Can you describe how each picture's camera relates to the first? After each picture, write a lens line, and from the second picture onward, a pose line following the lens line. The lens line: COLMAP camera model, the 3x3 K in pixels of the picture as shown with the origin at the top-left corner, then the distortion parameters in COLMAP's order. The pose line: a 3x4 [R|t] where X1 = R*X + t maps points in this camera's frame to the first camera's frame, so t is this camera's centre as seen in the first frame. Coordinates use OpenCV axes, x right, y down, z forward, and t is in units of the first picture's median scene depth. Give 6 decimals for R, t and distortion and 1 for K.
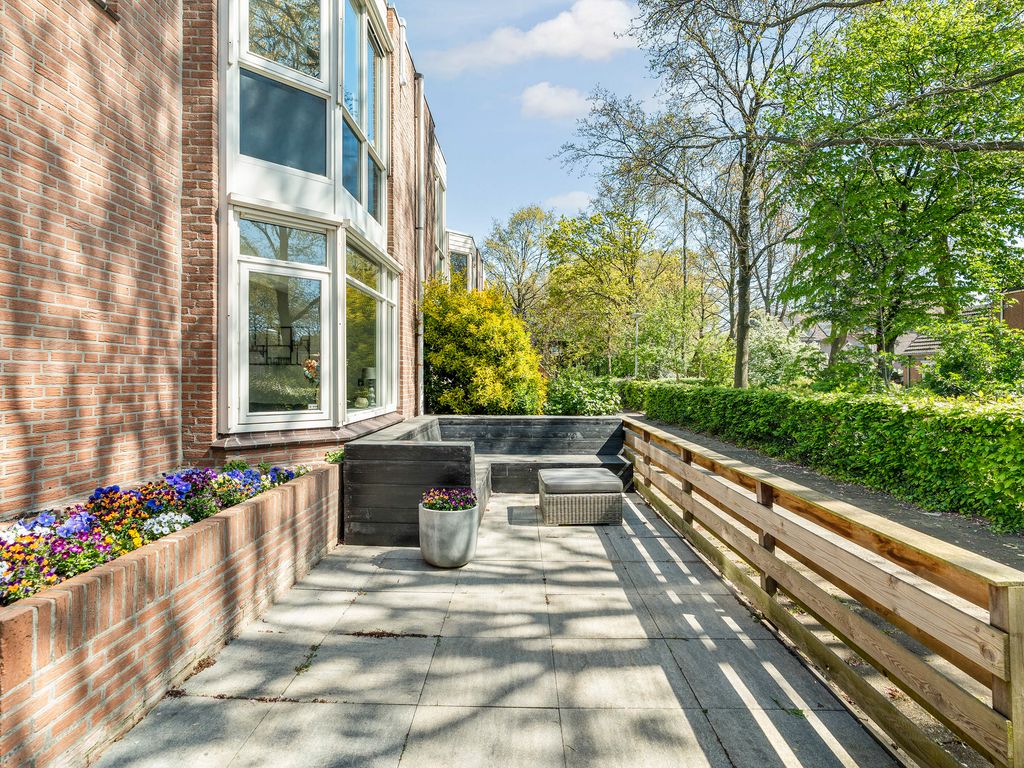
lens RADIAL K [[535.5, 0, 512.0], [0, 535.5, 384.0], [0, 0, 1]] dist [-0.005512, -0.001195]
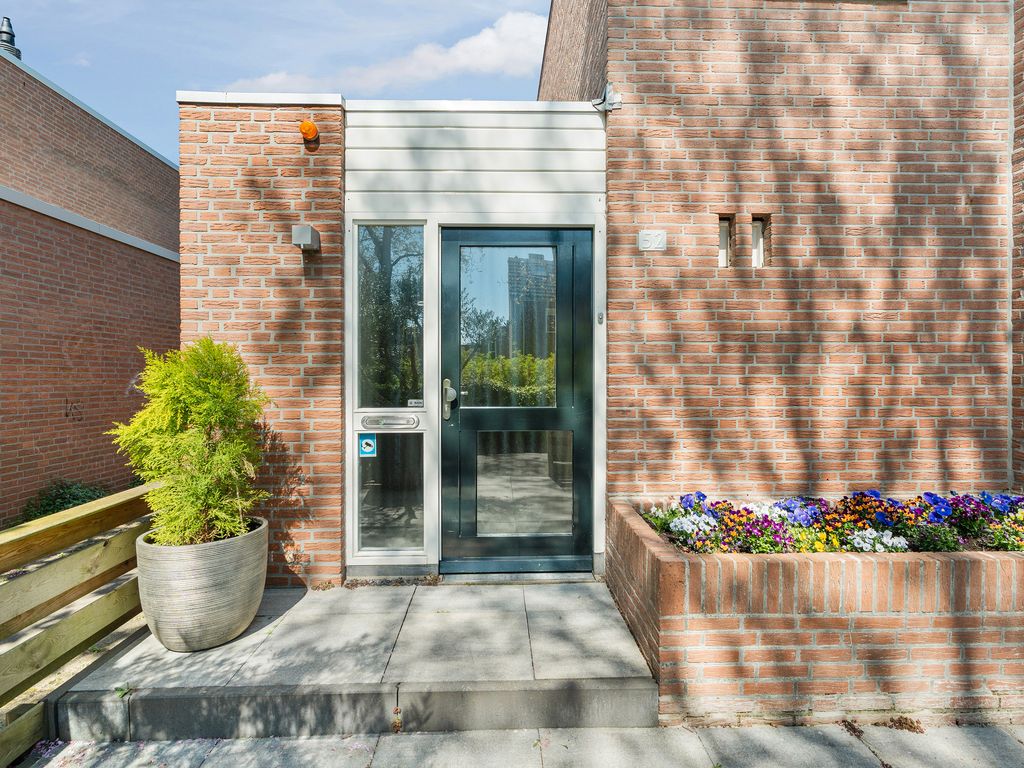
lens RADIAL K [[535.5, 0, 512.0], [0, 535.5, 384.0], [0, 0, 1]] dist [-0.005512, -0.001195]
pose [[0.042576, 0.010292, -0.999040, 0.150506], [-0.011802, 0.999882, 0.009797, -0.003165], [0.999024, 0.011374, 0.042693, 0.233253]]
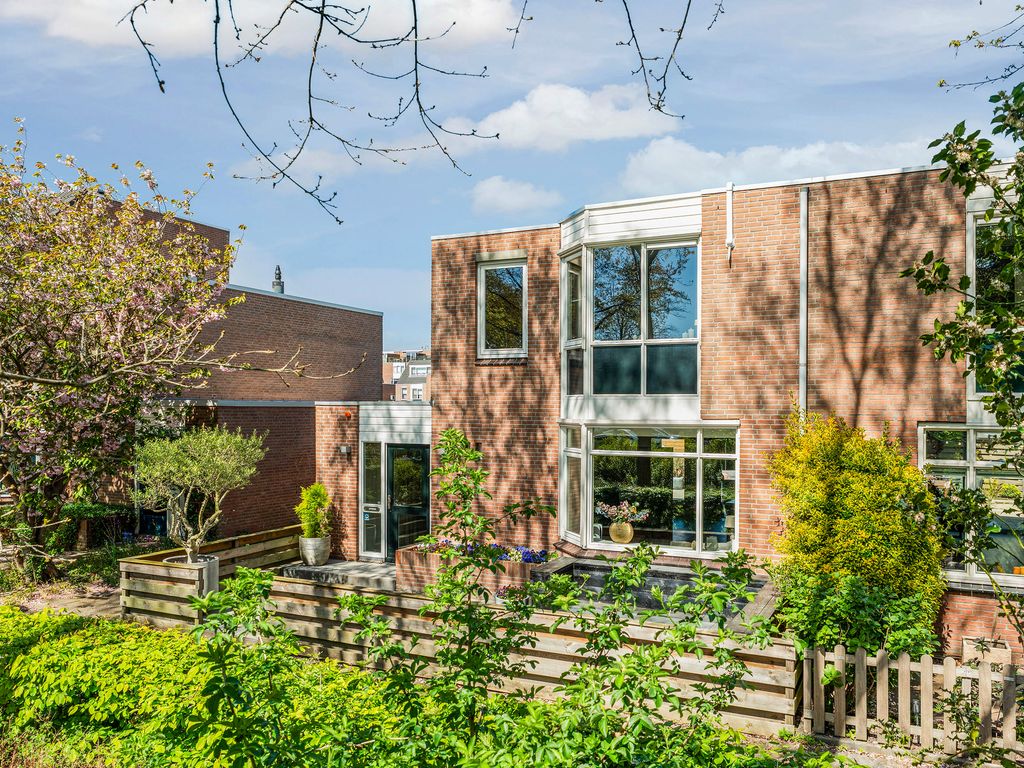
lens RADIAL K [[852.3, 0, 504.4], [0, 852.3, 365.7], [0, 0, 1]] dist [-0.007257, -0.002272]
pose [[-0.442913, -0.039745, -0.895683, 2.606553], [-0.016620, 0.999209, -0.036120, -0.462945], [0.896411, -0.001111, -0.443223, 2.383233]]
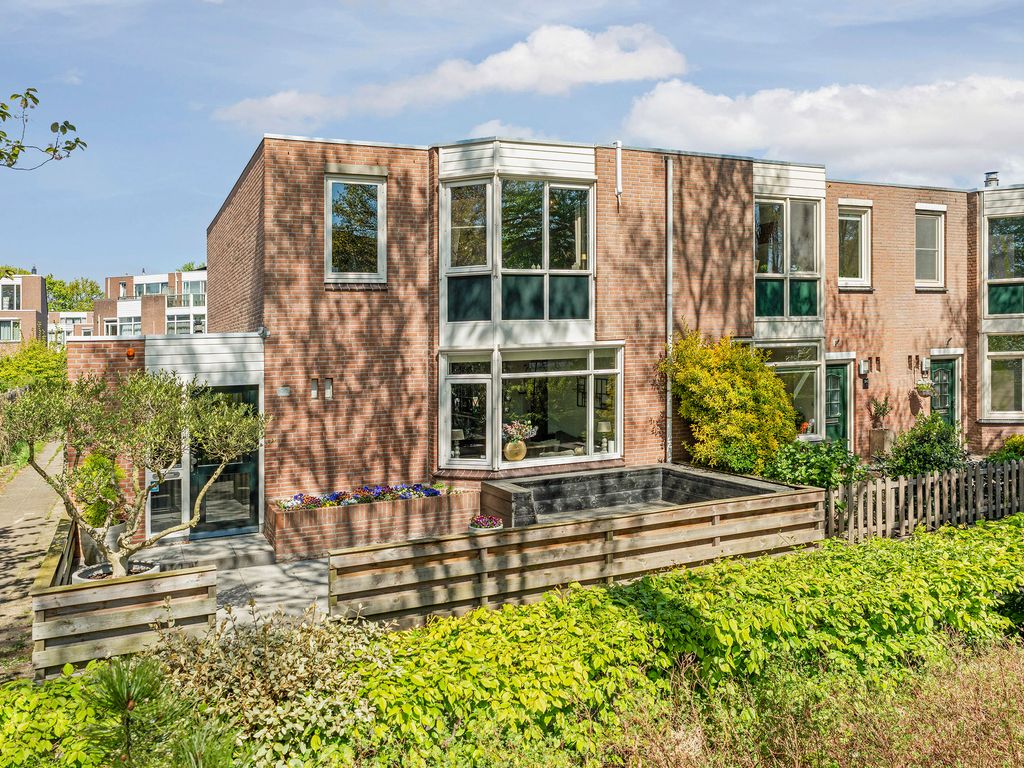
lens RADIAL K [[844.5, 0, 545.0], [0, 844.5, 317.4], [0, 0, 1]] dist [-0.002510, 0.000888]
pose [[0.450175, -0.037345, -0.892159, 2.590195], [0.010505, 0.999277, -0.036528, -0.365521], [0.892879, 0.007072, 0.450242, -0.068532]]
